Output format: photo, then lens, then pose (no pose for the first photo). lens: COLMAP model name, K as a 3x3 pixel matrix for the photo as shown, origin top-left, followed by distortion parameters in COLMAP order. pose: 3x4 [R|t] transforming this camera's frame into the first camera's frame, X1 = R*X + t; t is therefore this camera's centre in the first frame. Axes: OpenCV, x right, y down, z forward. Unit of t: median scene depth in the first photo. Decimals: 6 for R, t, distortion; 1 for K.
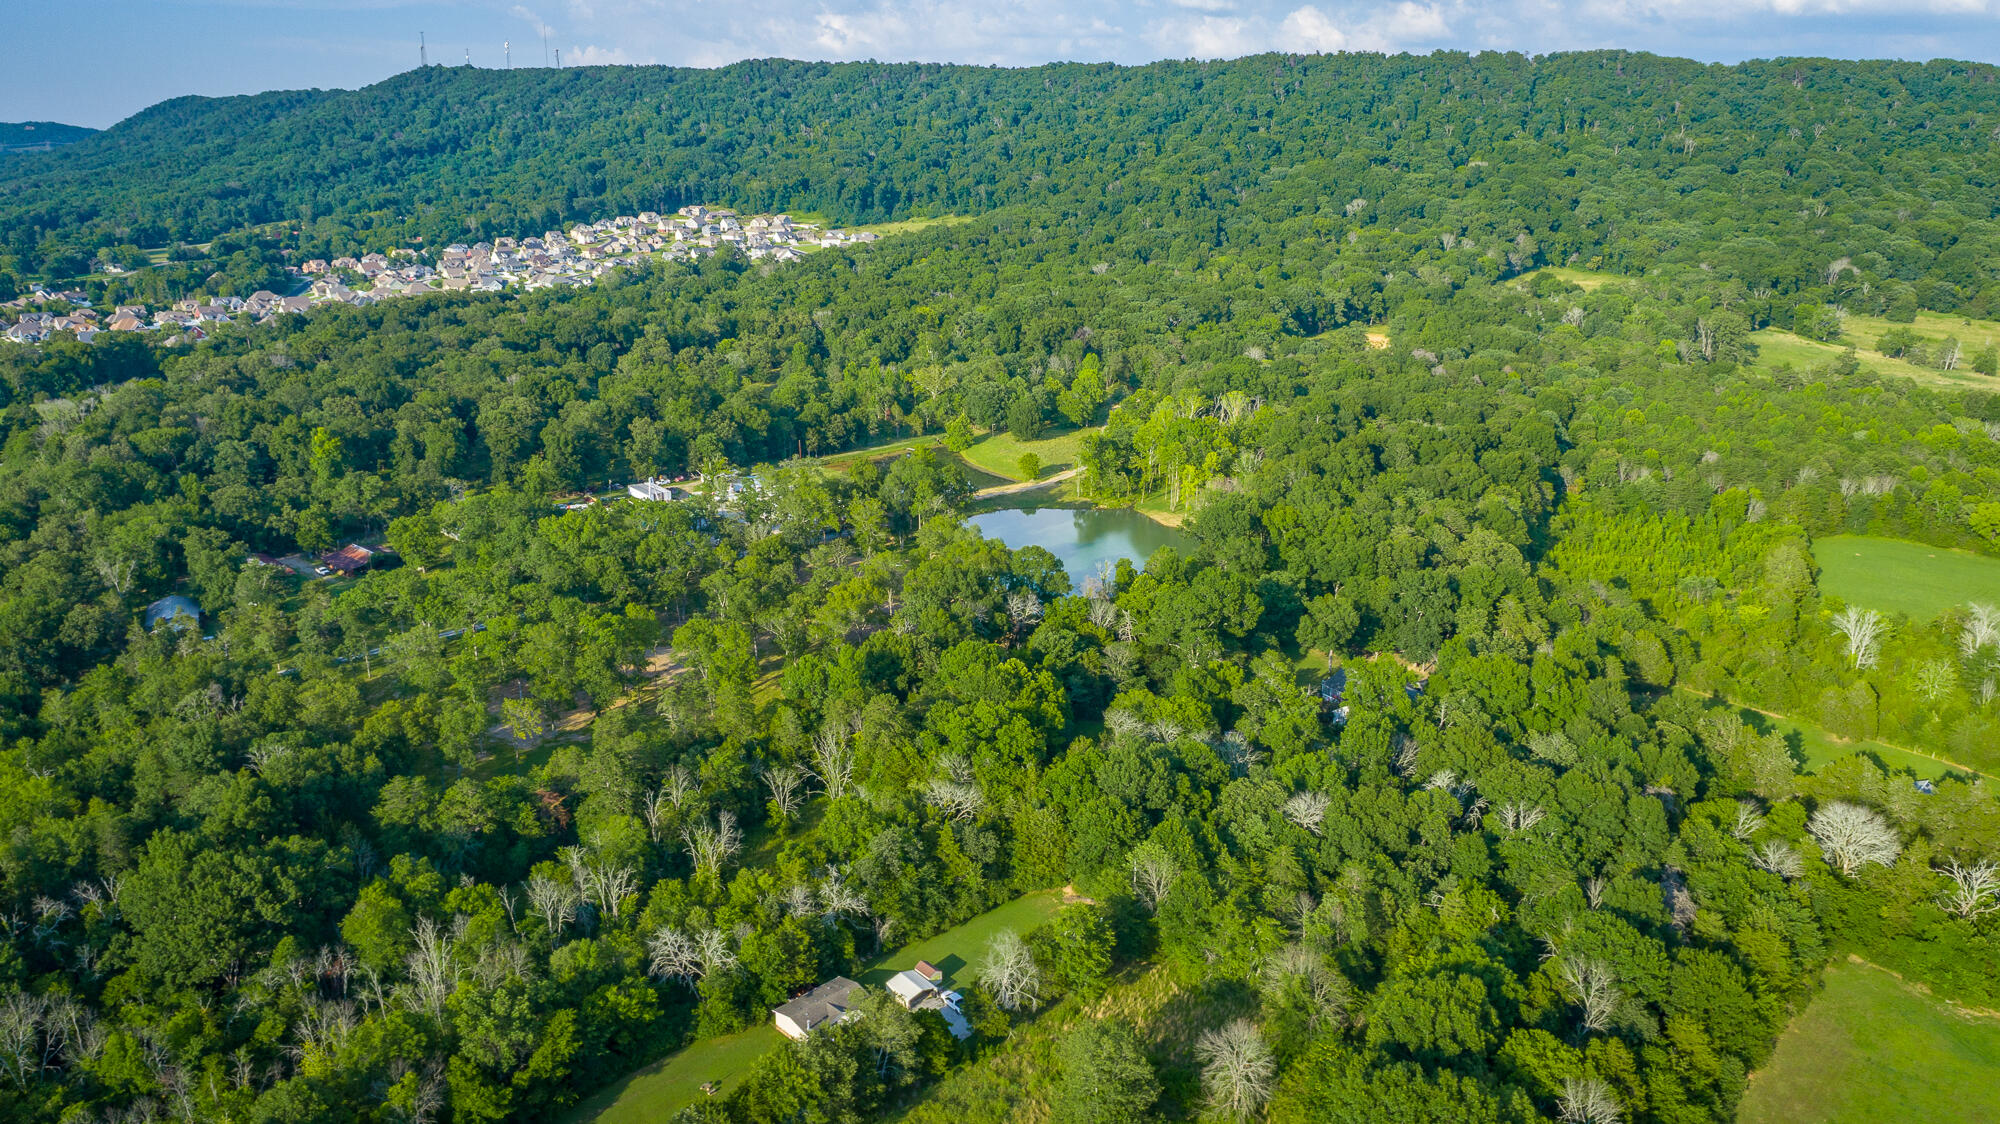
lens RADIAL K [[1347.4, 0, 1004.5], [0, 1347.4, 560.5], [0, 0, 1]] dist [-0.015623, 0.011146]
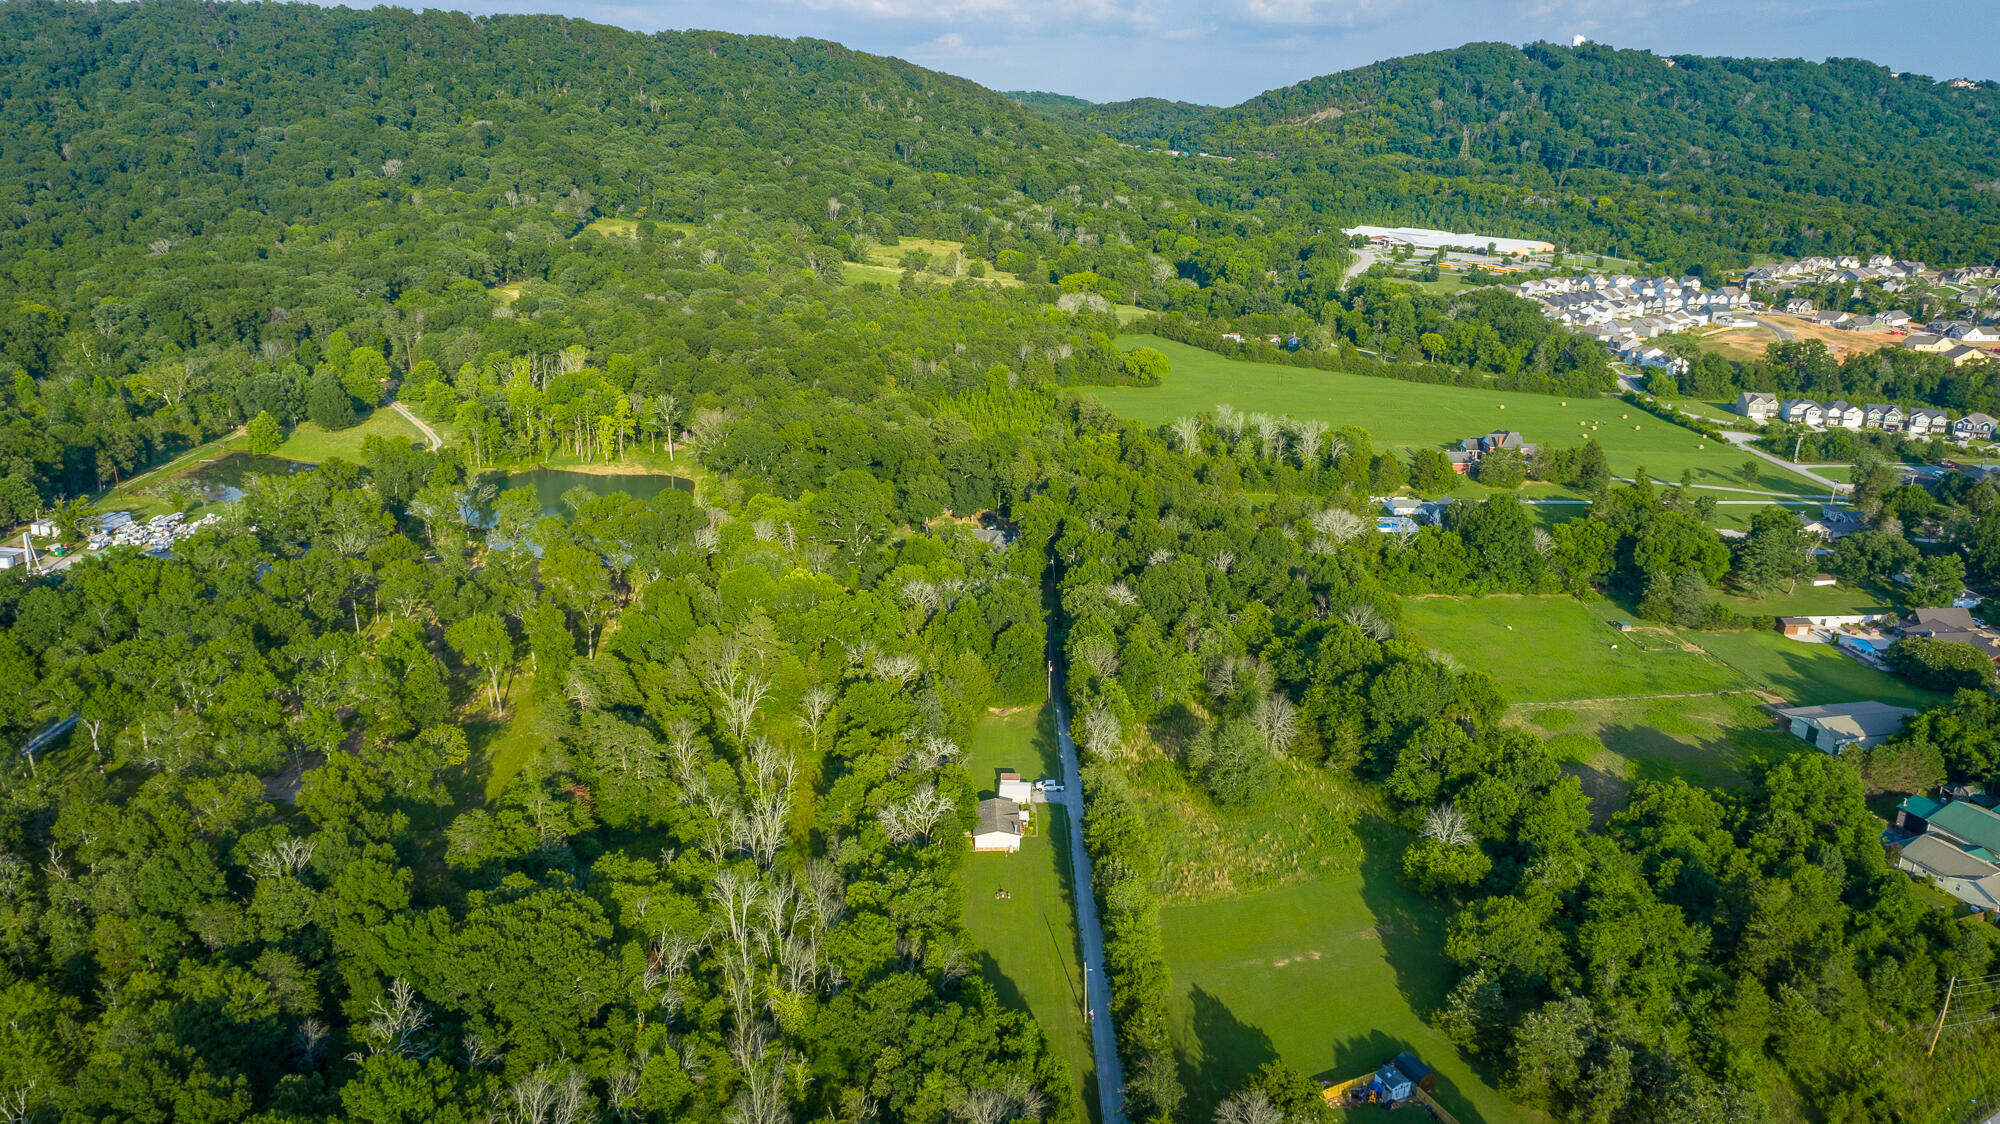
lens RADIAL K [[1347.4, 0, 1001.0], [0, 1347.4, 557.5], [0, 0, 1]] dist [-0.015623, 0.011146]
pose [[0.677894, -0.225524, 0.699713, -0.183942], [0.205881, 0.971937, 0.113802, -0.008342], [-0.705743, 0.066912, 0.705301, 0.021262]]
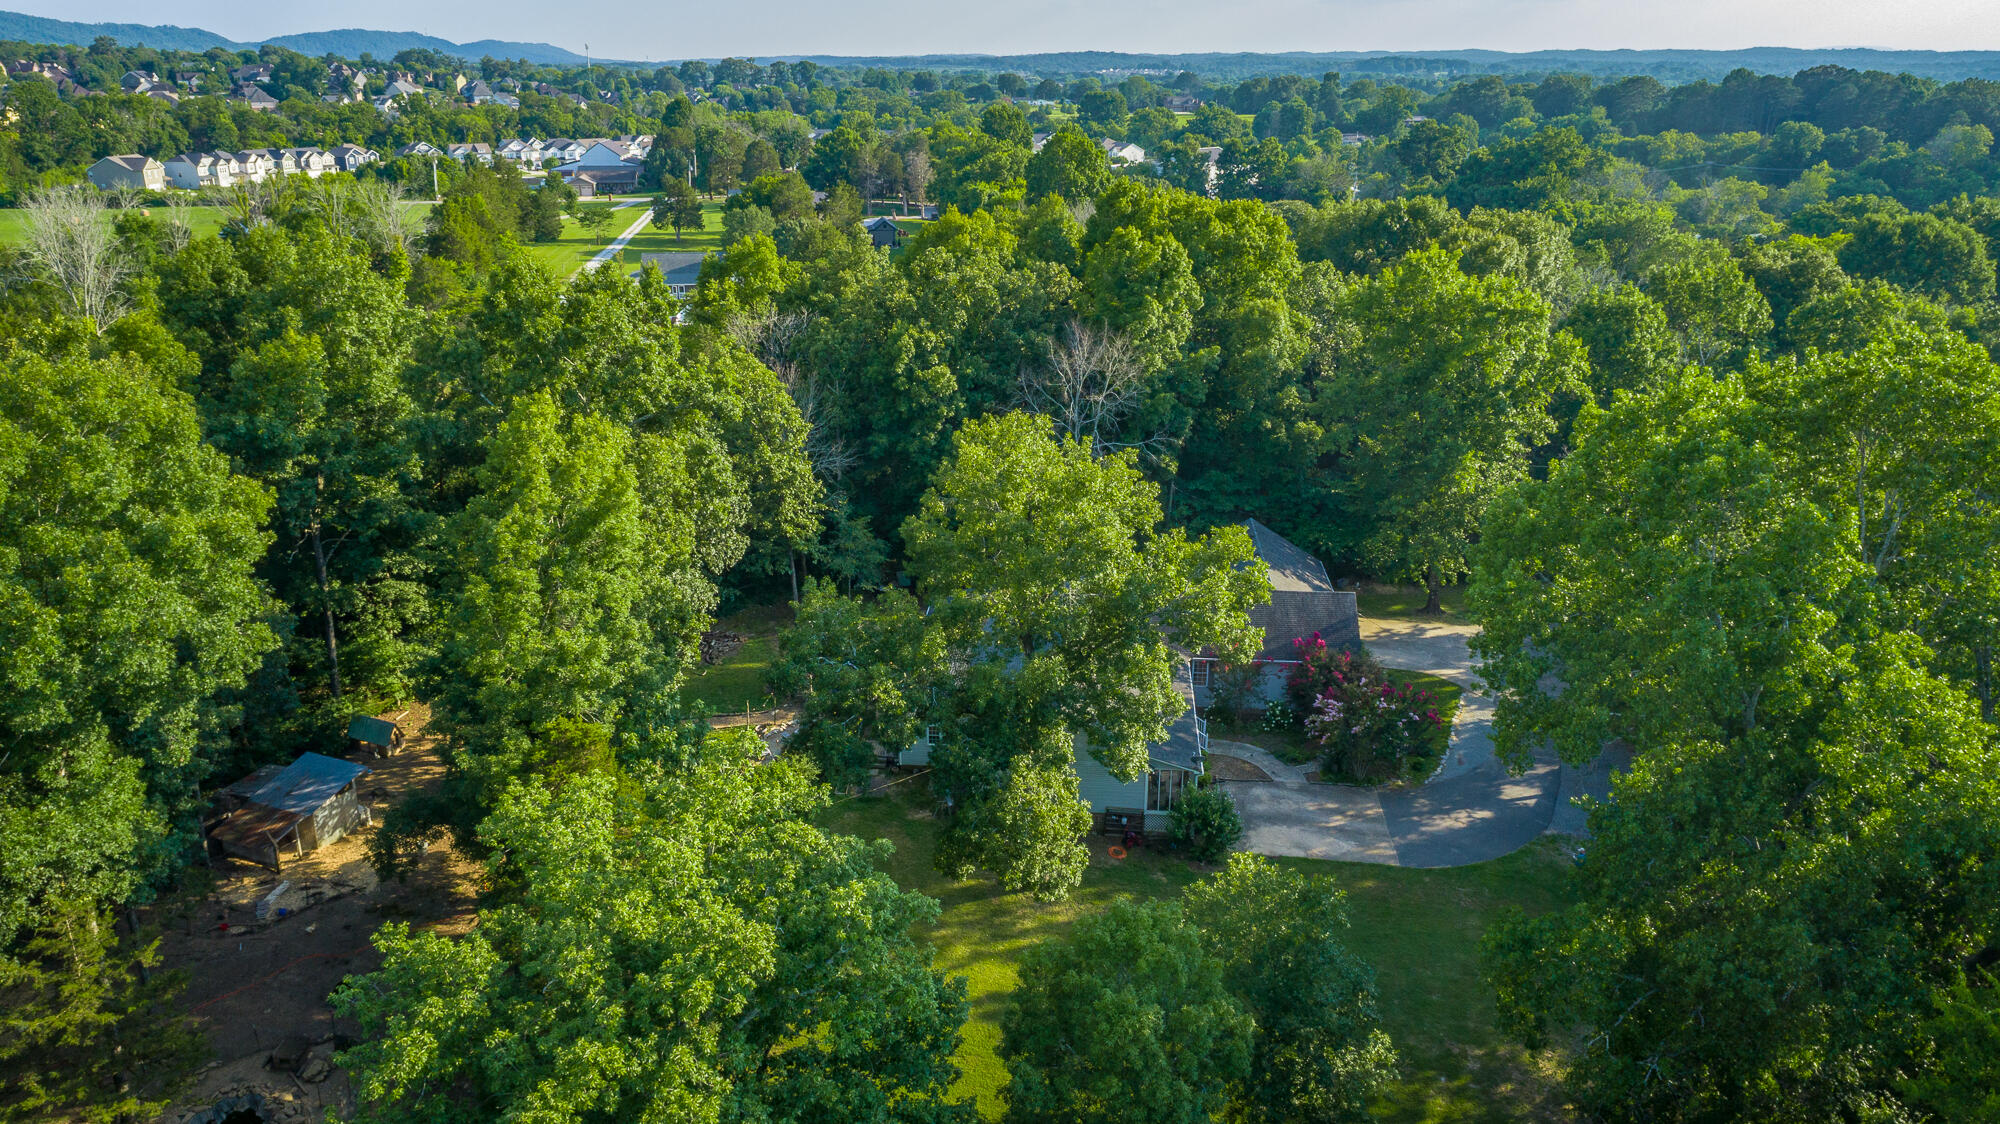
lens RADIAL K [[1347.4, 0, 994.5], [0, 1347.4, 558.3], [0, 0, 1]] dist [-0.015623, 0.011146]
pose [[-0.810776, -0.210620, 0.546151, 0.050179], [0.157729, 0.819904, 0.550344, -0.015704], [-0.563706, 0.532350, -0.631538, 0.340704]]
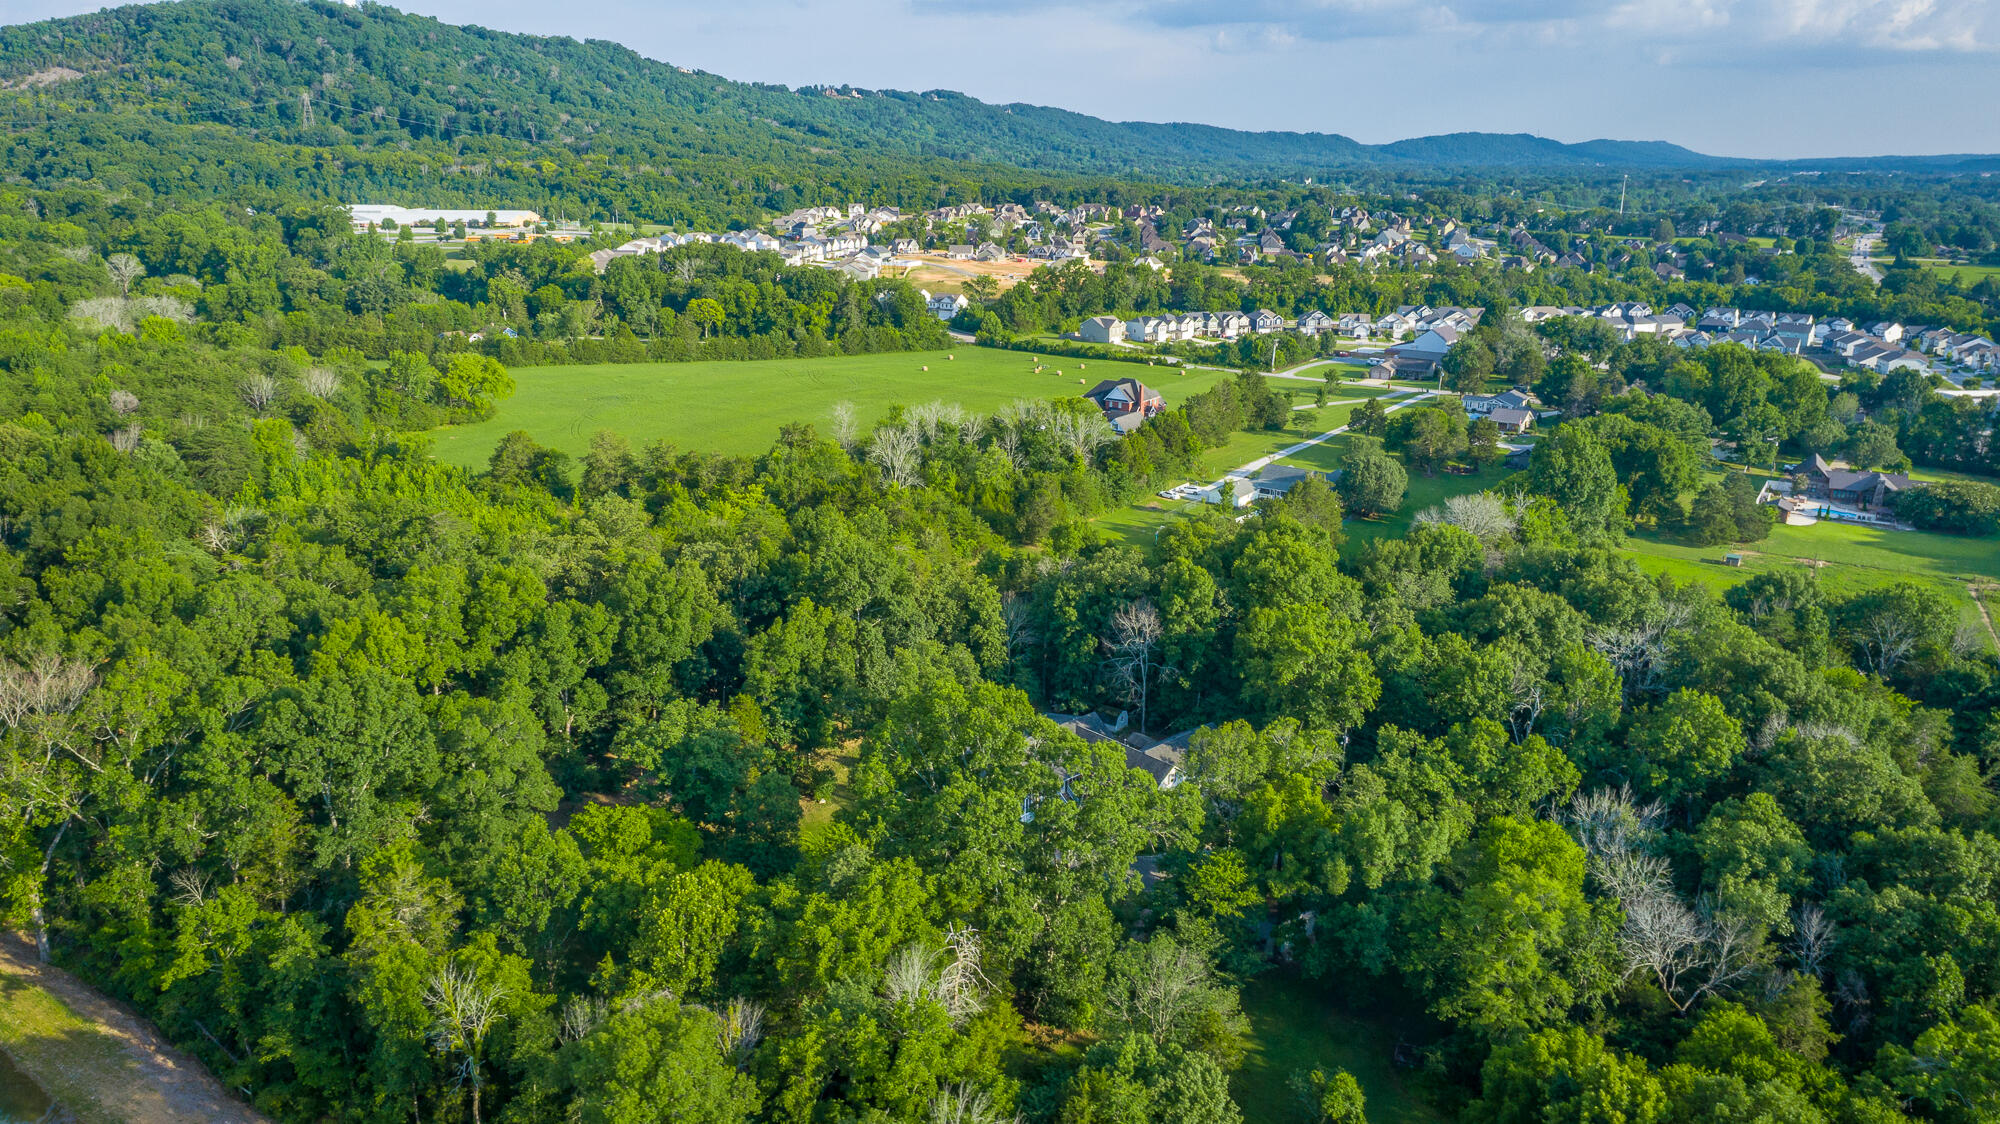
lens RADIAL K [[1347.4, 0, 1000.7], [0, 1347.4, 560.5], [0, 0, 1]] dist [-0.015623, 0.011146]
pose [[-0.193502, -0.292201, 0.936577, -0.059212], [0.273641, 0.900662, 0.337532, -0.046842], [-0.942166, 0.321599, -0.094321, 0.308641]]
